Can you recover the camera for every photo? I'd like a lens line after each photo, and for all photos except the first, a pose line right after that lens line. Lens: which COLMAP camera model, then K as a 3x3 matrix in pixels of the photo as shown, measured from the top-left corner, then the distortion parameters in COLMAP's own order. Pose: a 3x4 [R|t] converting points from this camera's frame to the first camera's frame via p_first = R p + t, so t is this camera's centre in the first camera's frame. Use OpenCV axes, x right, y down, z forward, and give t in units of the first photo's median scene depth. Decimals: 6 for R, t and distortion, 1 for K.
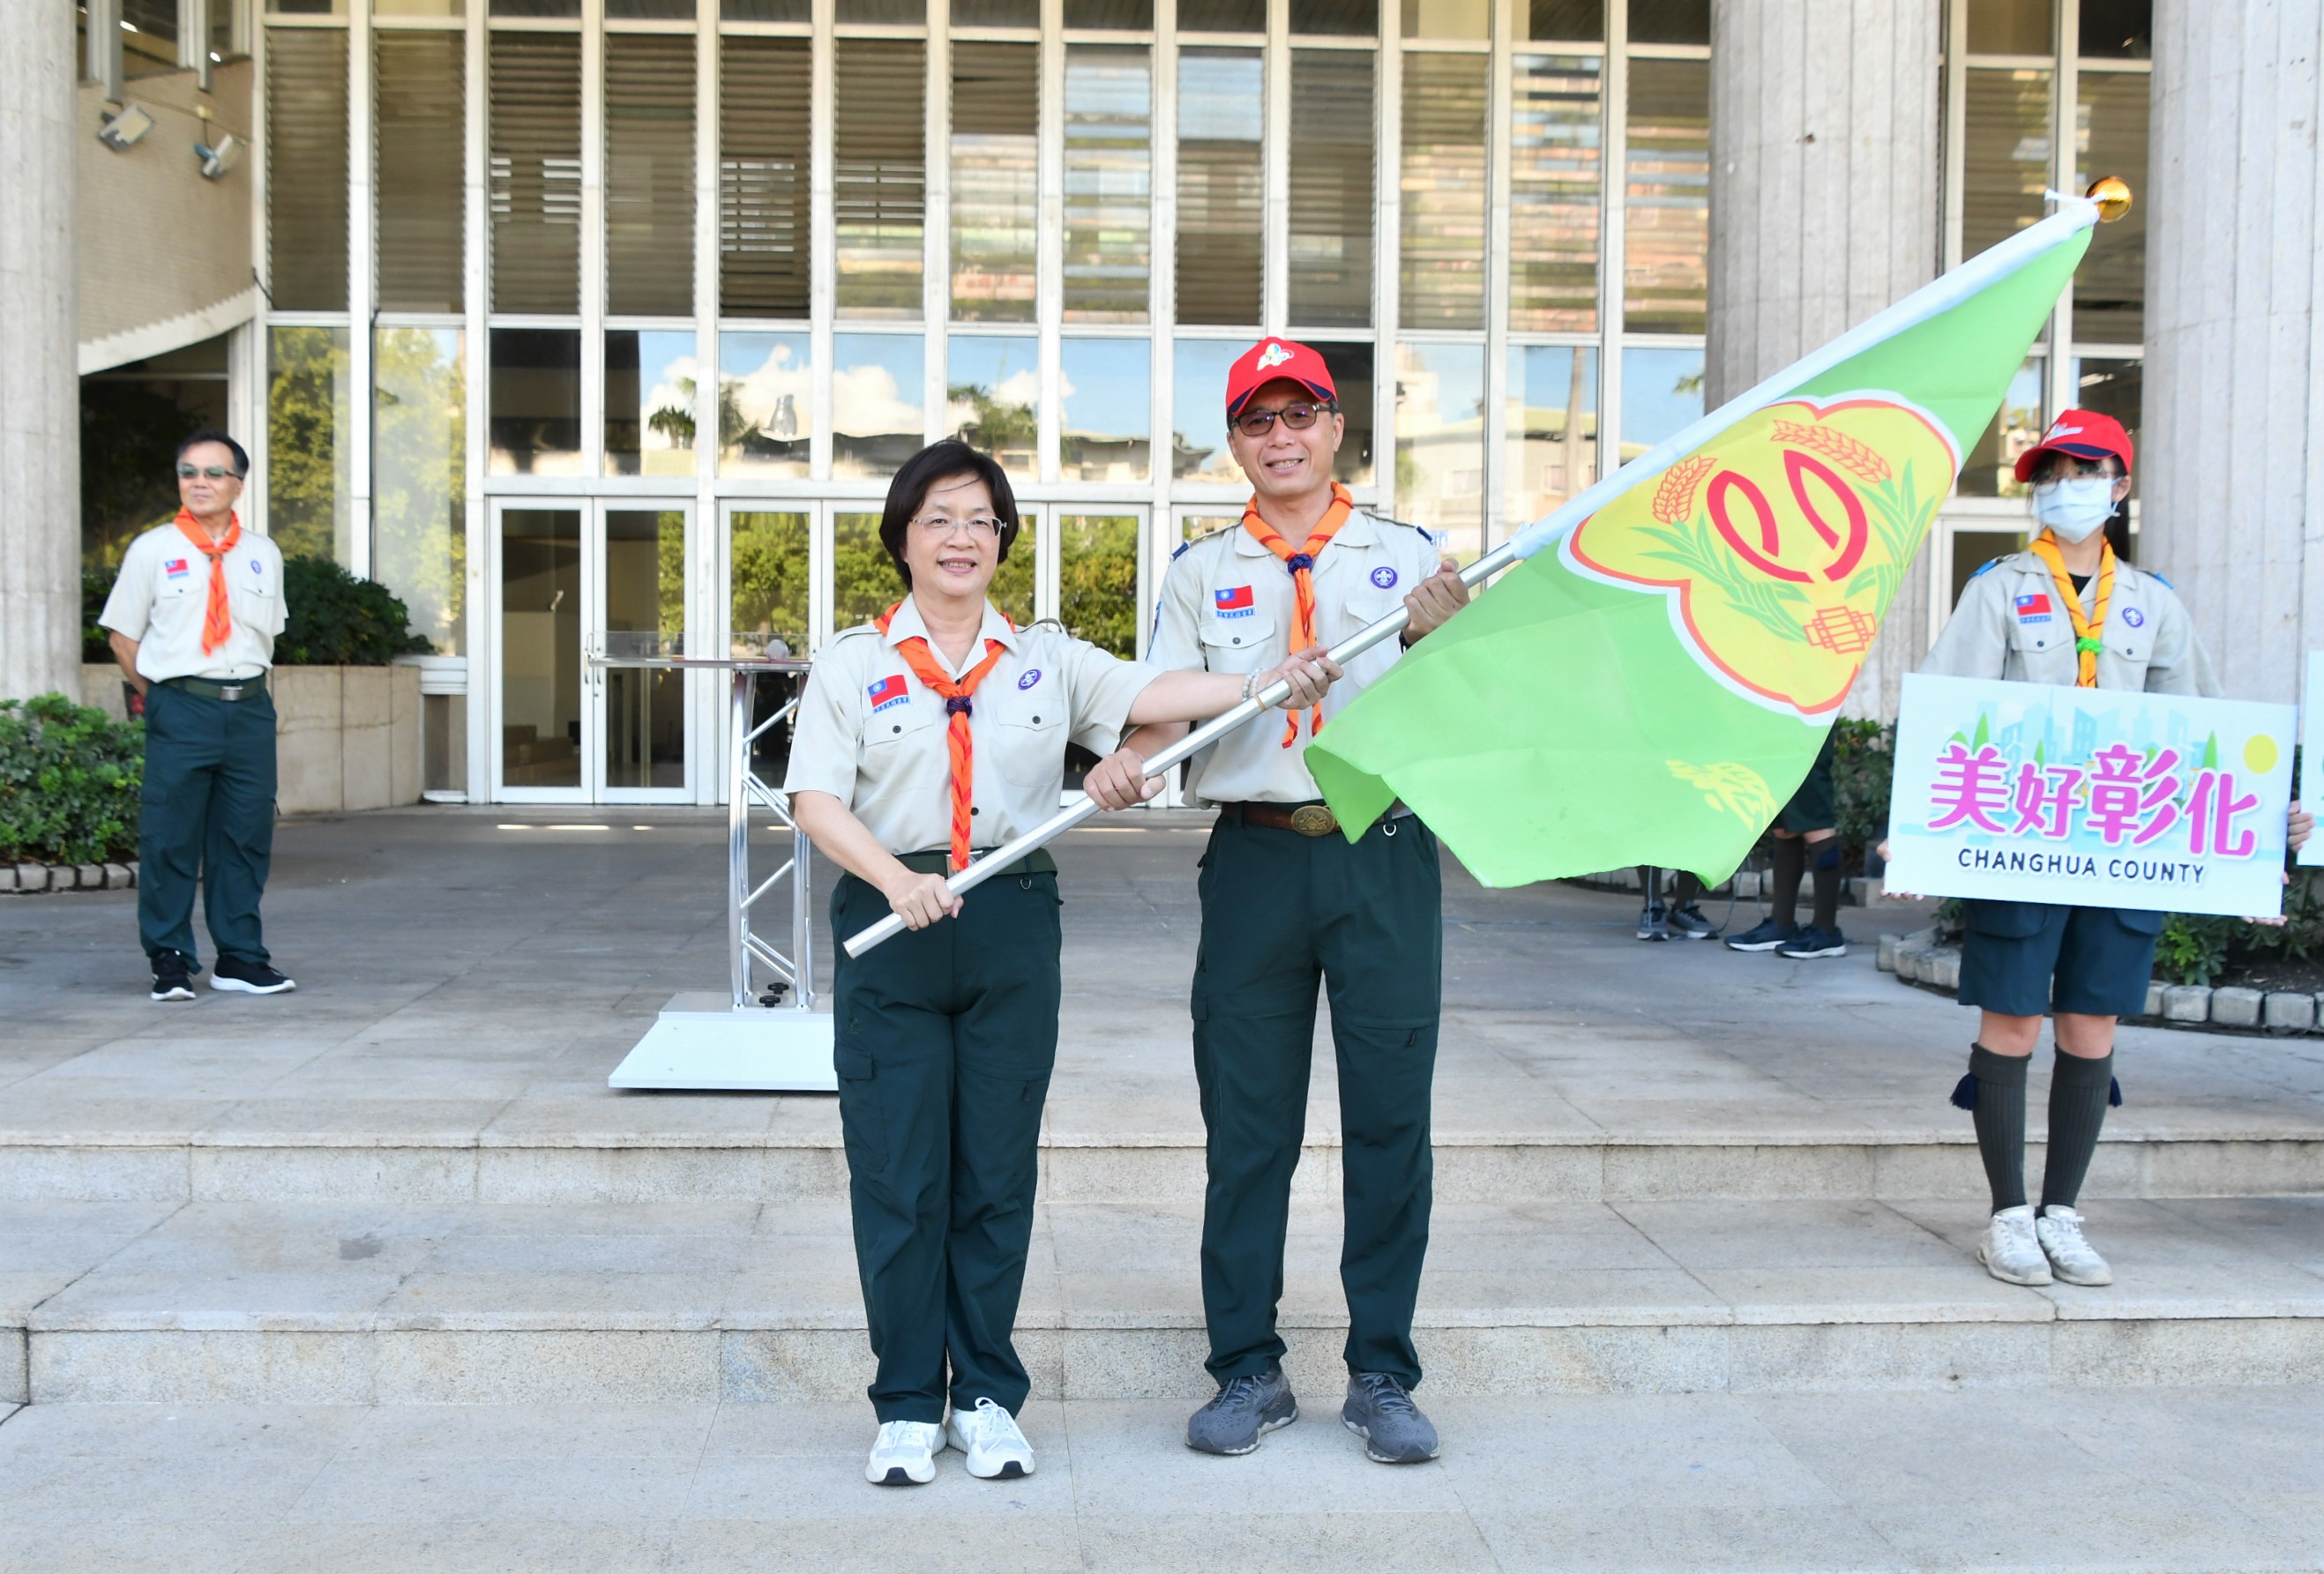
lens RADIAL K [[2326.5, 0, 1091.2], [0, 2326.5, 782.9], [0, 0, 1]] dist [-0.046124, 0.010222]
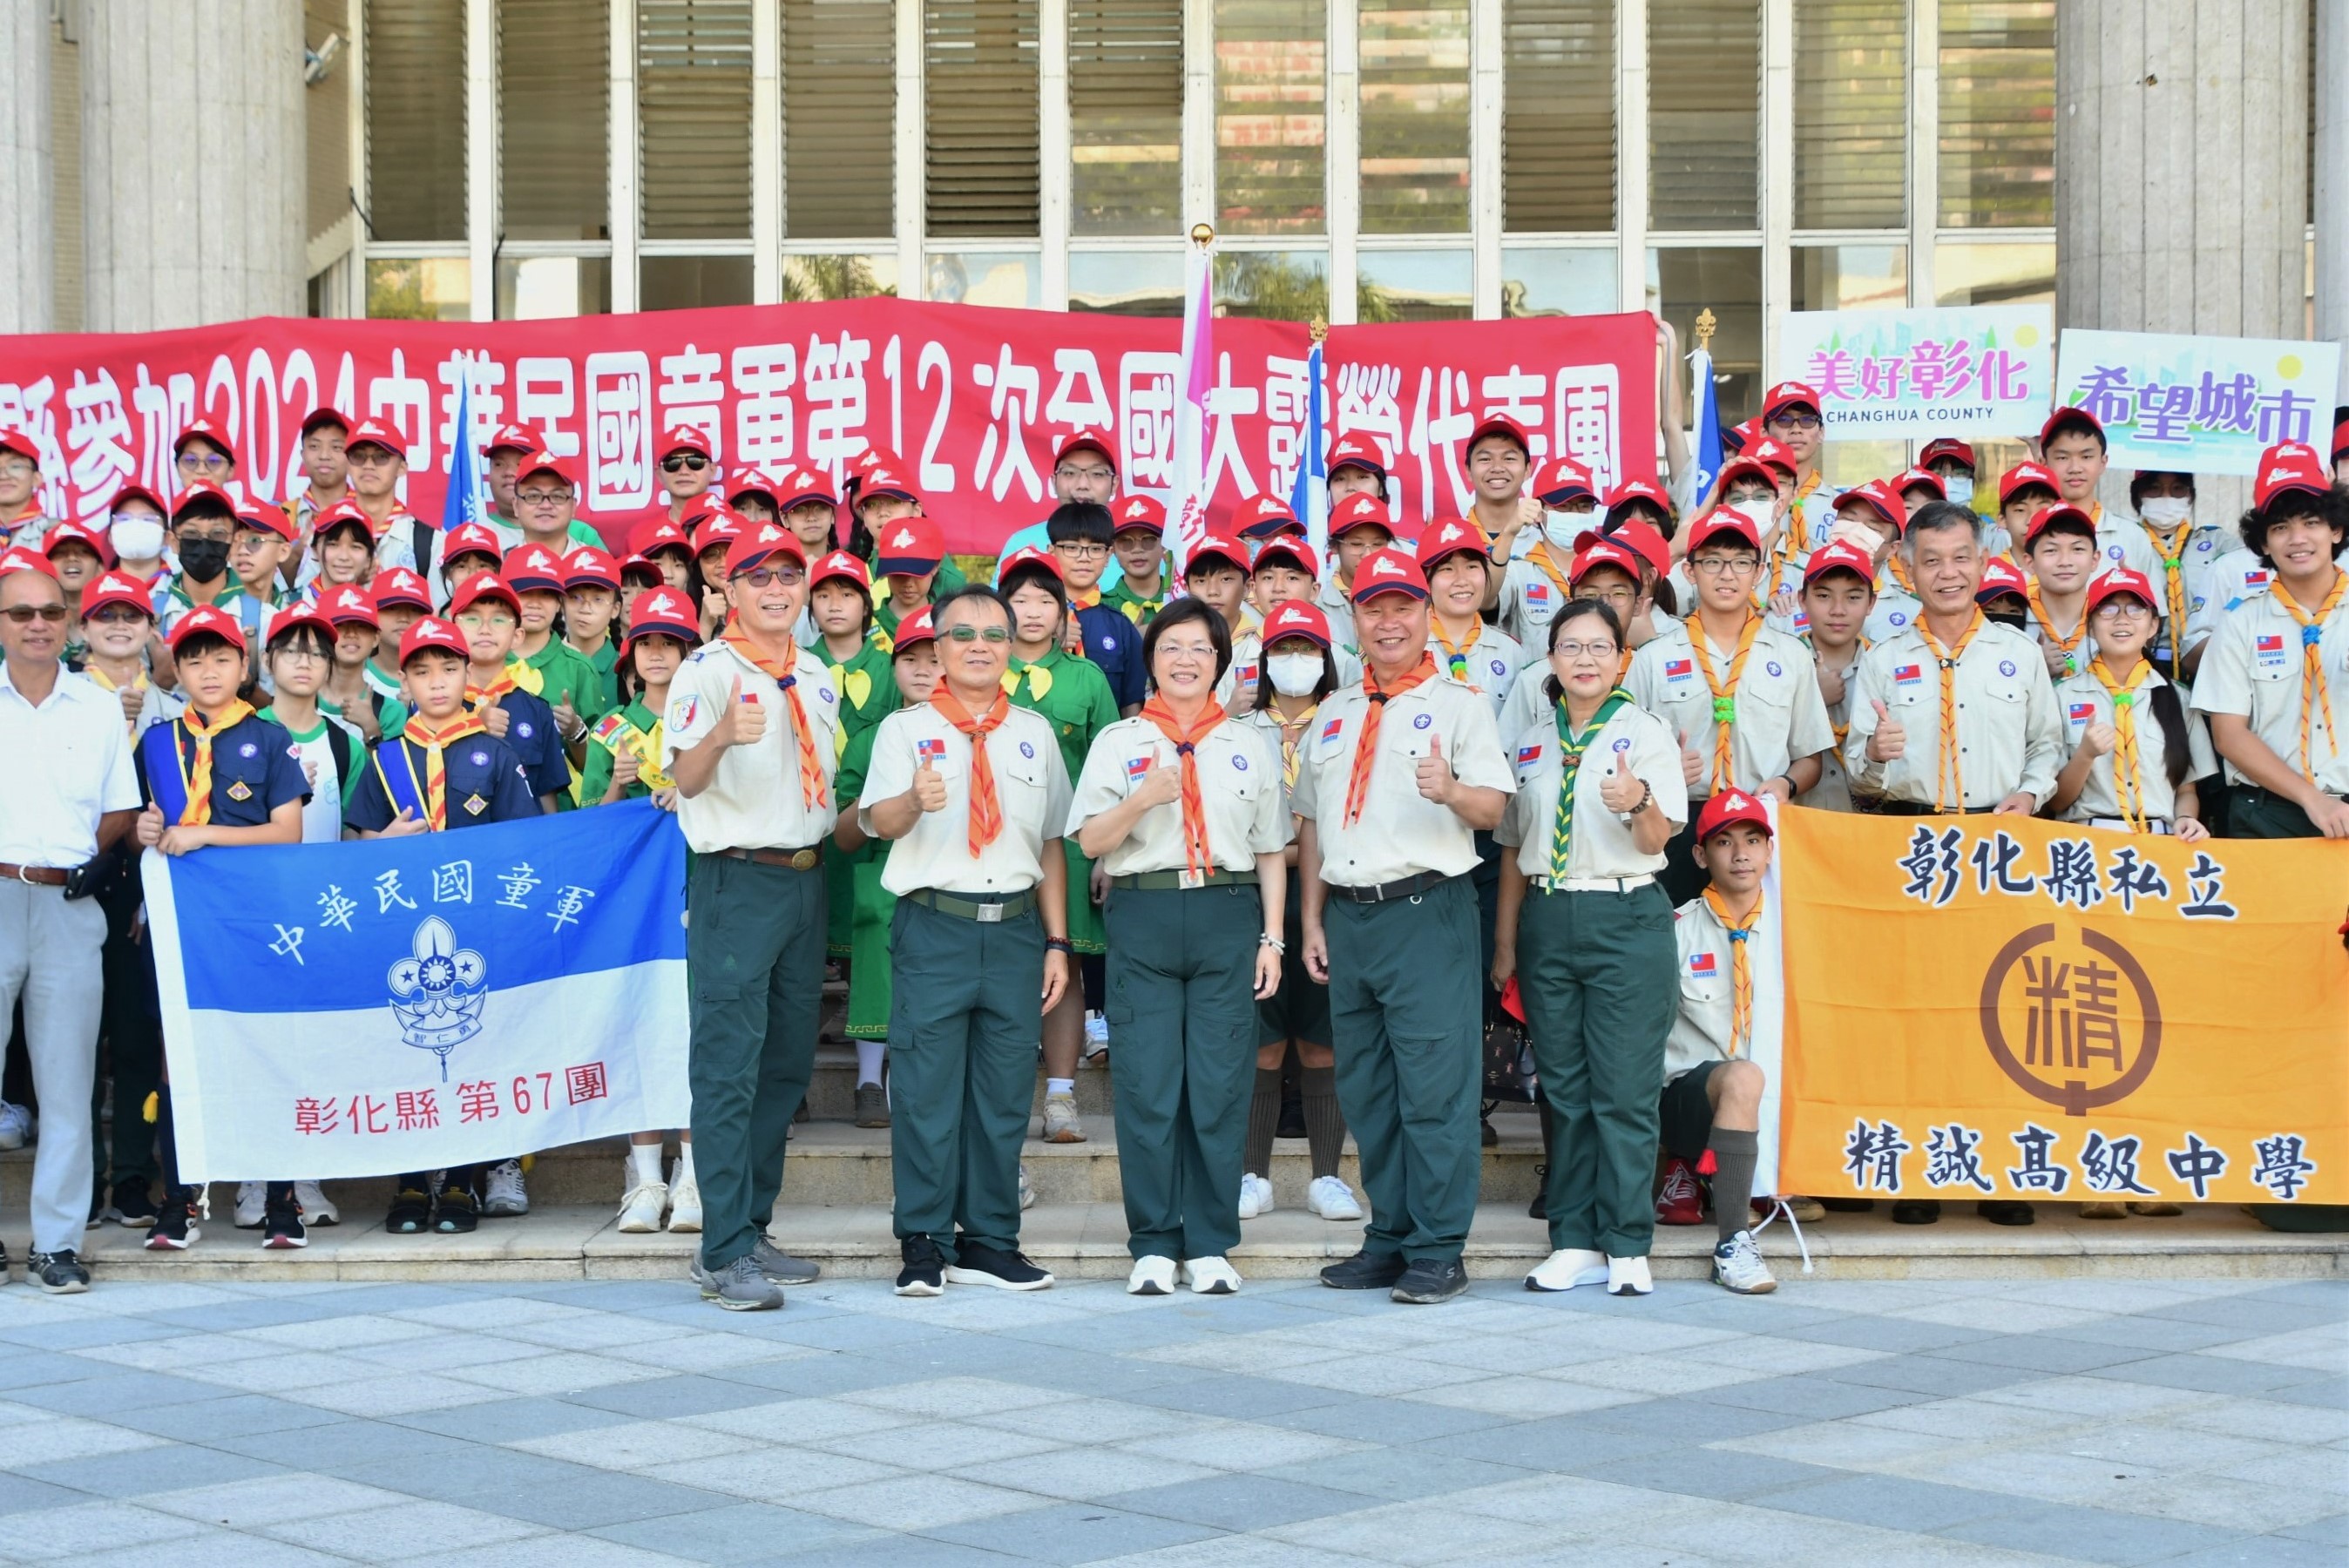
lens RADIAL K [[4292.5, 0, 1026.7], [0, 4292.5, 783.9], [0, 0, 1]] dist [0.010905, 0.107889]
pose [[0.994889, -0.011615, -0.100301, 0.019331], [0.008734, 0.999538, -0.029121, 0.029887], [0.100593, 0.028096, 0.994531, -0.455053]]
